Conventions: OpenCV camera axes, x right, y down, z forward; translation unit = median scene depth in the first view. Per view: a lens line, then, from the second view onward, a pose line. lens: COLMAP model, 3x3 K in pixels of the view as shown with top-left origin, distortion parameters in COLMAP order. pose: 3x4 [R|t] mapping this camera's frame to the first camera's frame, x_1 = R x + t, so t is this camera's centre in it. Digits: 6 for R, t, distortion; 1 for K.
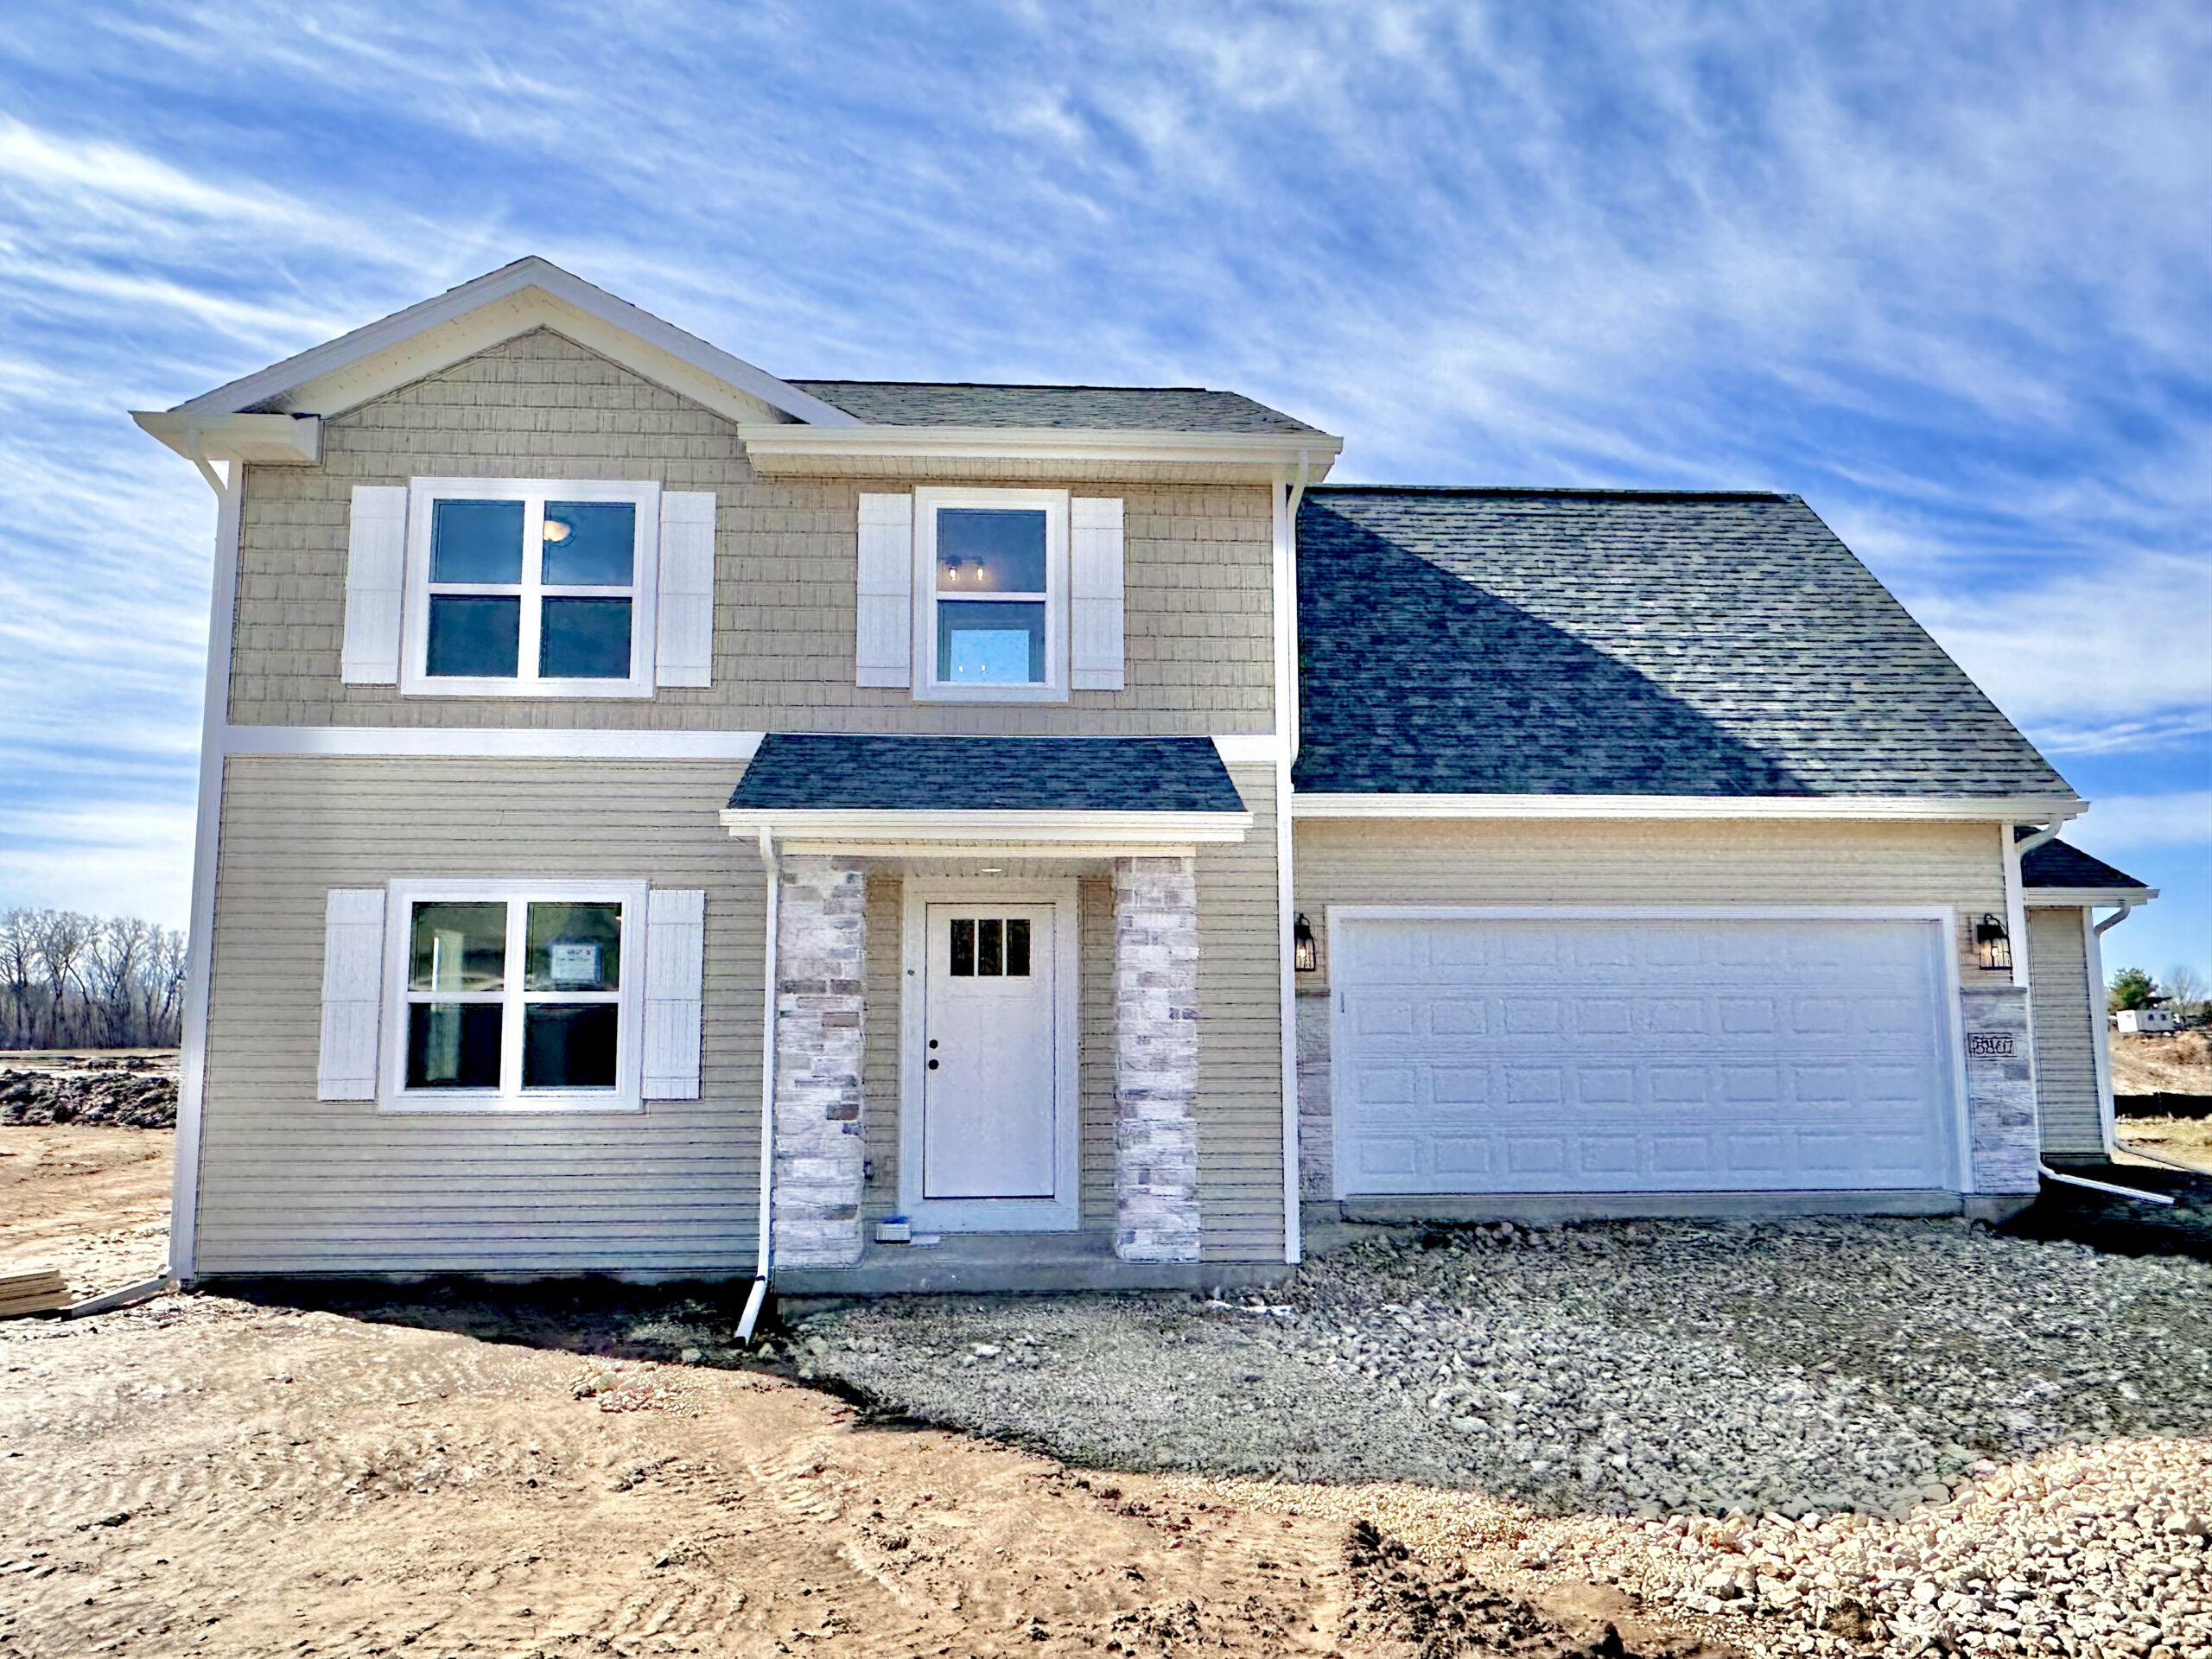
lens RADIAL K [[1561.0, 0, 1101.1], [0, 1561.0, 835.6], [0, 0, 1]] dist [-0.004537, 0.011550]
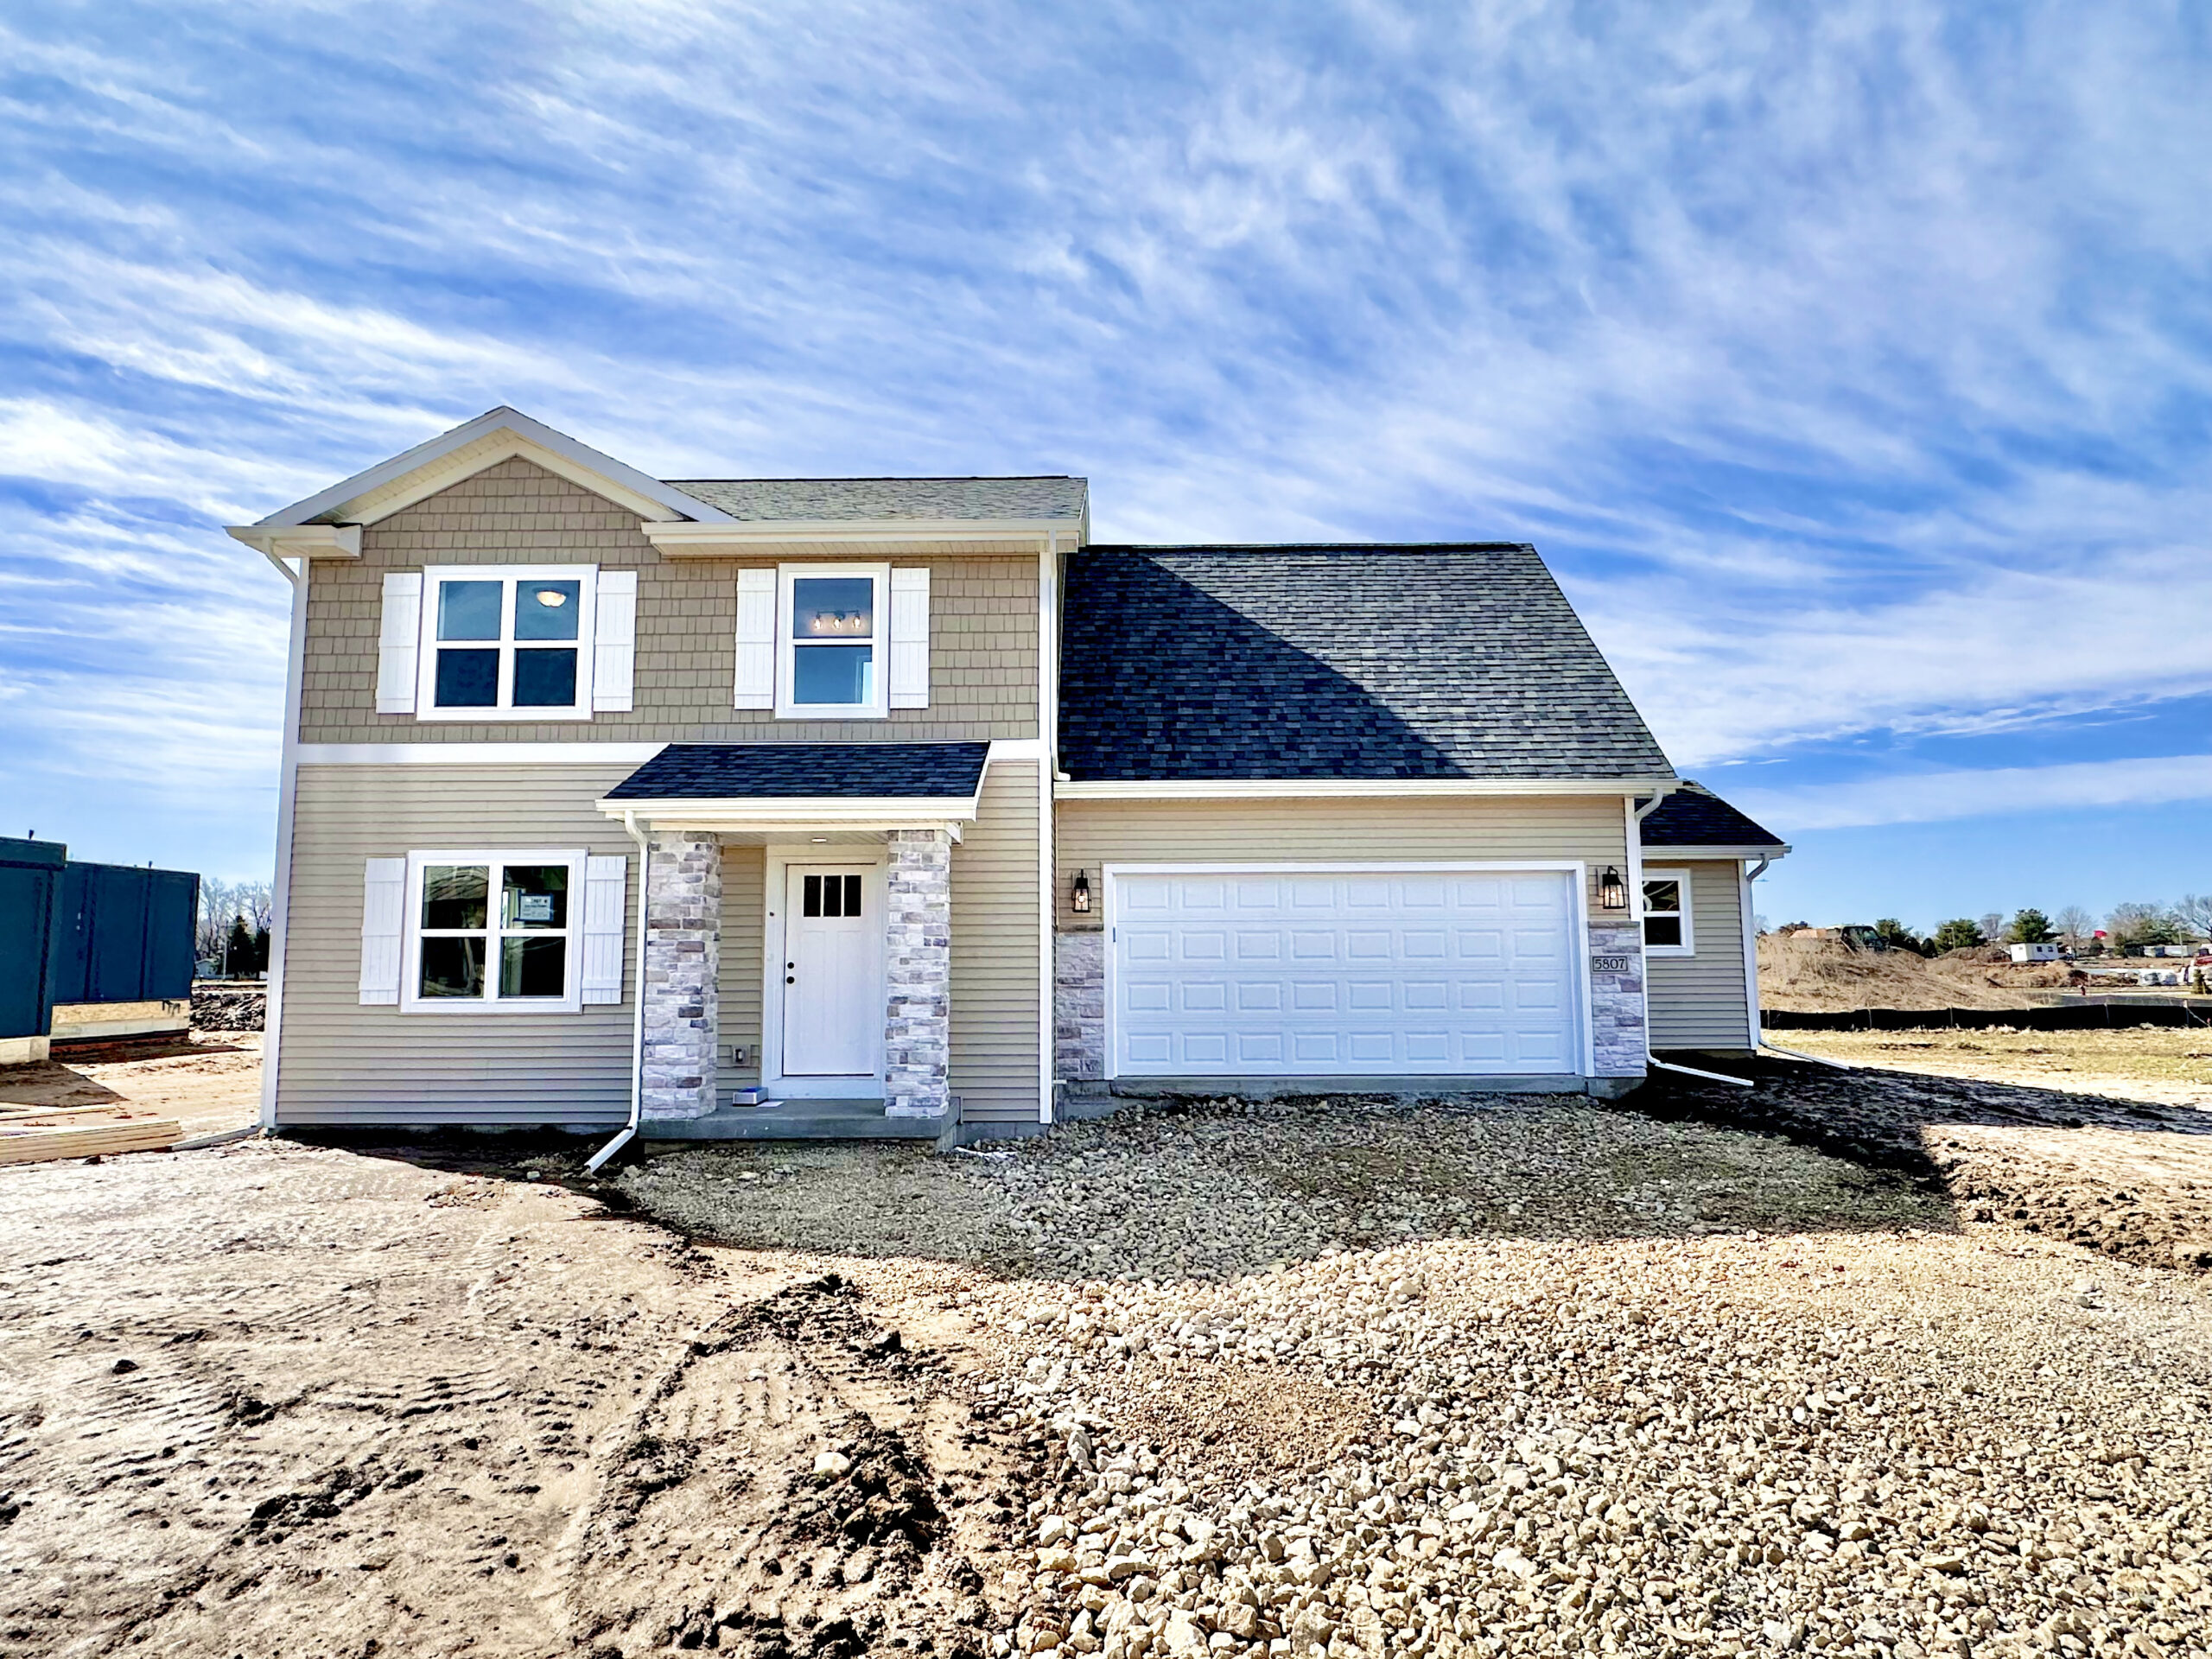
lens RADIAL K [[1212.9, 0, 1107.0], [0, 1212.9, 829.1], [0, 0, 1]] dist [-0.001035, 0.000999]
pose [[0.997215, -0.009923, -0.073915, 0.224229], [0.011048, 0.999829, 0.014837, -0.000792], [0.073755, -0.015612, 0.997154, -0.049782]]
